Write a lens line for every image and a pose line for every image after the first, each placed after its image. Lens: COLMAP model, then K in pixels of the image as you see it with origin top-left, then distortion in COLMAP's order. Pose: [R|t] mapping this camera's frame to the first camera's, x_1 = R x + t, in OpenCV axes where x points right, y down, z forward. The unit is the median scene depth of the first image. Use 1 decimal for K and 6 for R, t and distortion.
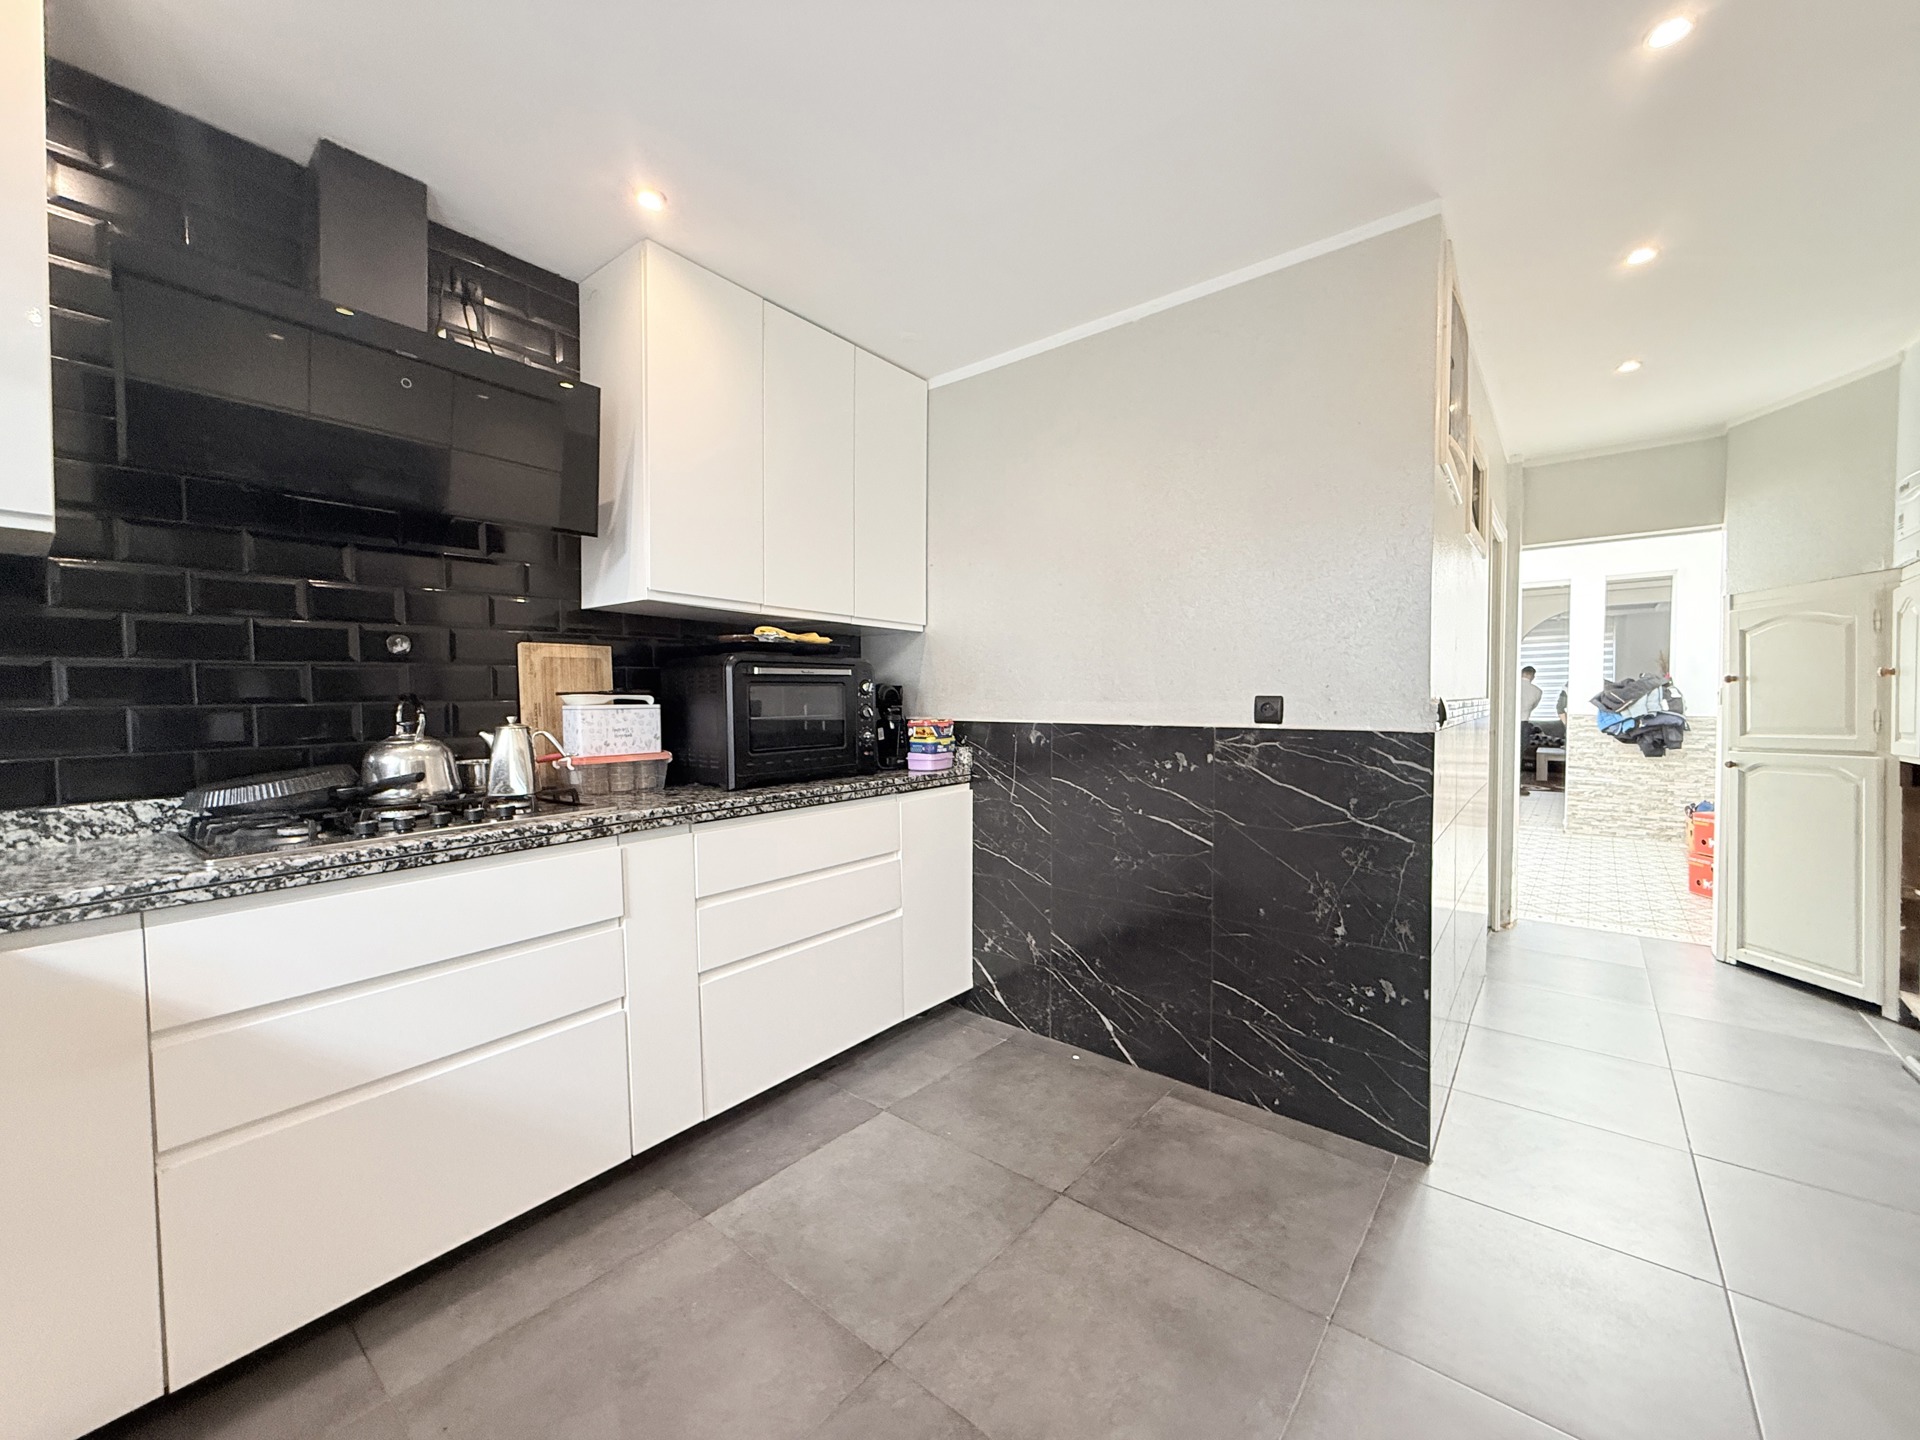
lens RADIAL K [[757.9, 0, 957.0], [0, 757.9, 715.7], [0, 0, 1]] dist [0.001442, 0.000391]
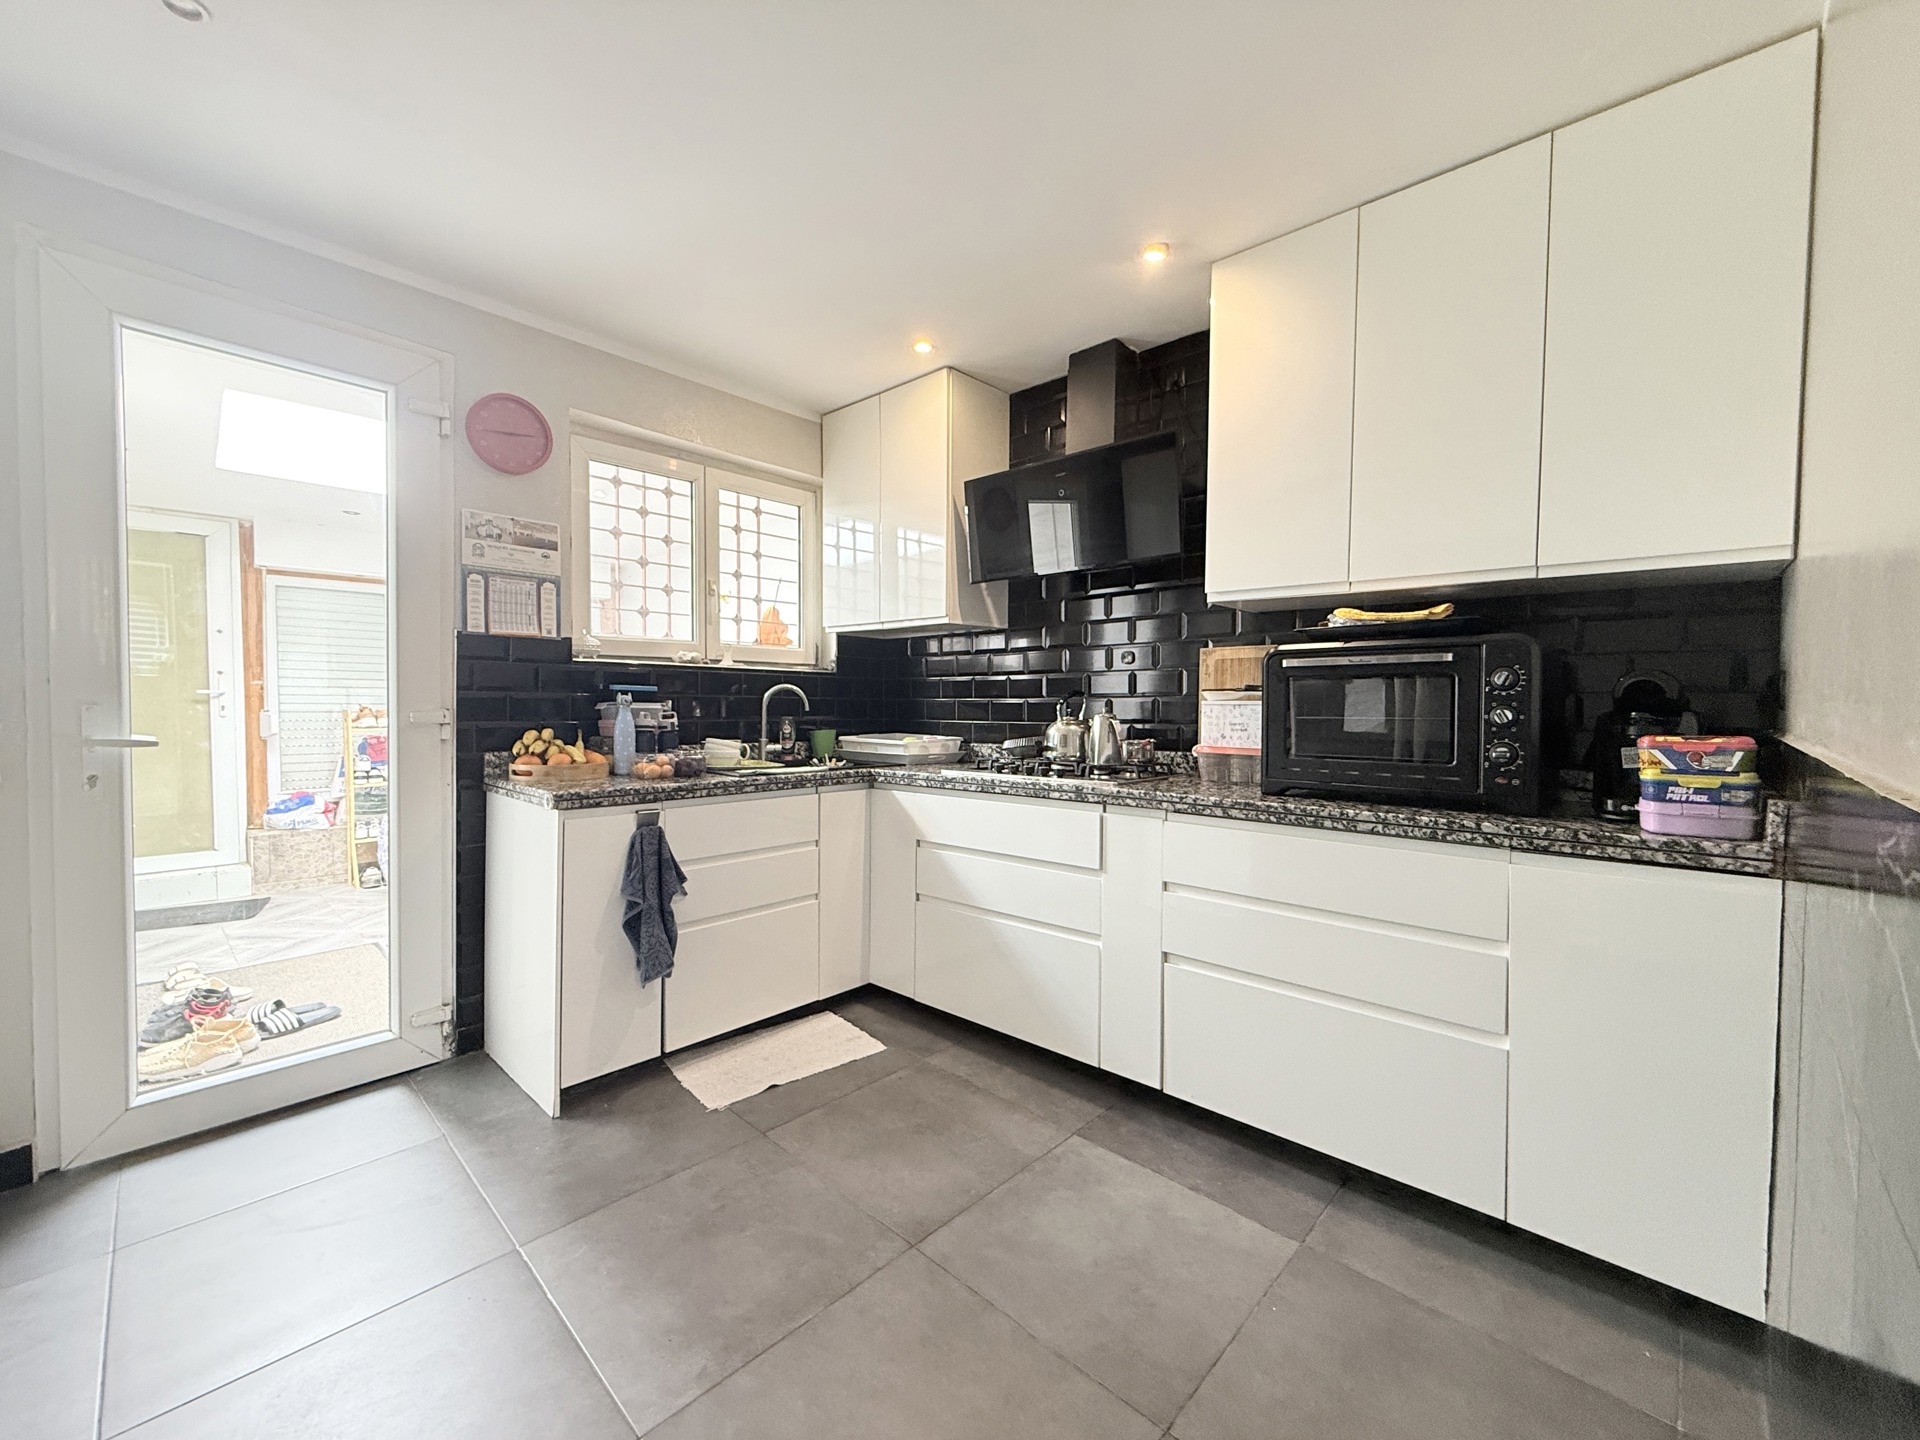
lens RADIAL K [[757.9, 0, 953.3], [0, 757.9, 713.3], [0, 0, 1]] dist [0.001442, 0.000391]
pose [[-0.070572, 0.024470, -0.997207, 0.737754], [-0.025659, 0.999324, 0.026338, -0.016381], [0.997177, 0.027447, -0.069896, 0.771230]]
